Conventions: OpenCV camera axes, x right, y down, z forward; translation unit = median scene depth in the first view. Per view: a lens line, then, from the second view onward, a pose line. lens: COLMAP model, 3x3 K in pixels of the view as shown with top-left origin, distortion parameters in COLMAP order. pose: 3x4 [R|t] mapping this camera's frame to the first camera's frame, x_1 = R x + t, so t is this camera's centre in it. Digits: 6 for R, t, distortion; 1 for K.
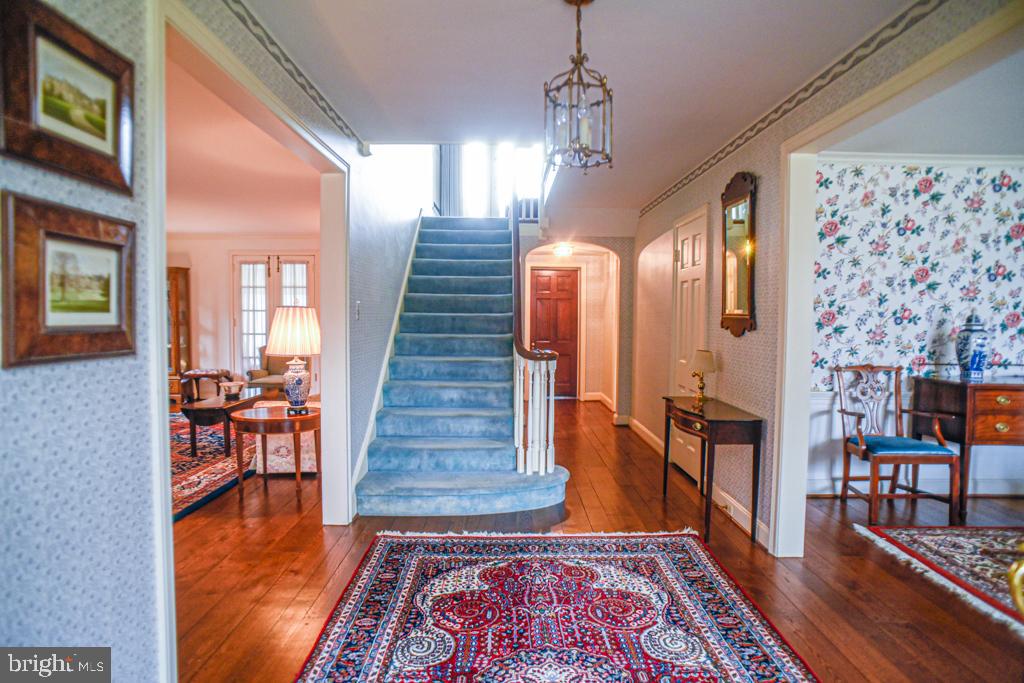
lens RADIAL K [[582.4, 0, 512.0], [0, 582.4, 341.5], [0, 0, 1]] dist [-0.105097, 0.073272]
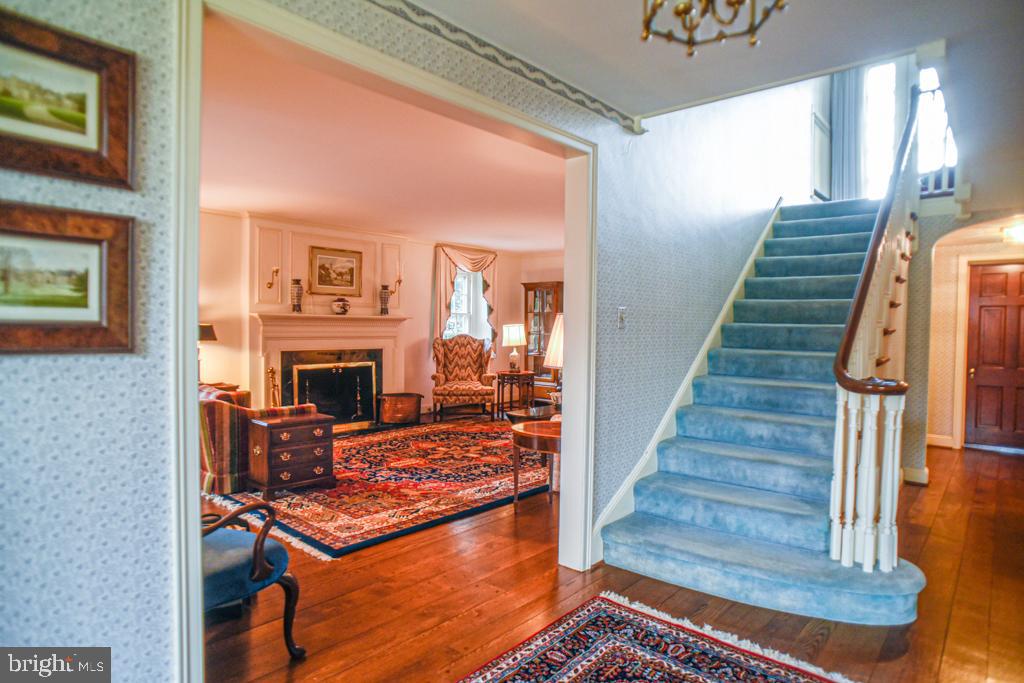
lens RADIAL K [[582.4, 0, 512.0], [0, 582.4, 341.5], [0, 0, 1]] dist [-0.105097, 0.073272]
pose [[0.743445, 0.020945, -0.668469, 0.168585], [-0.038163, 0.999209, -0.011136, -0.003638], [0.667708, 0.033790, 0.743656, 0.259205]]
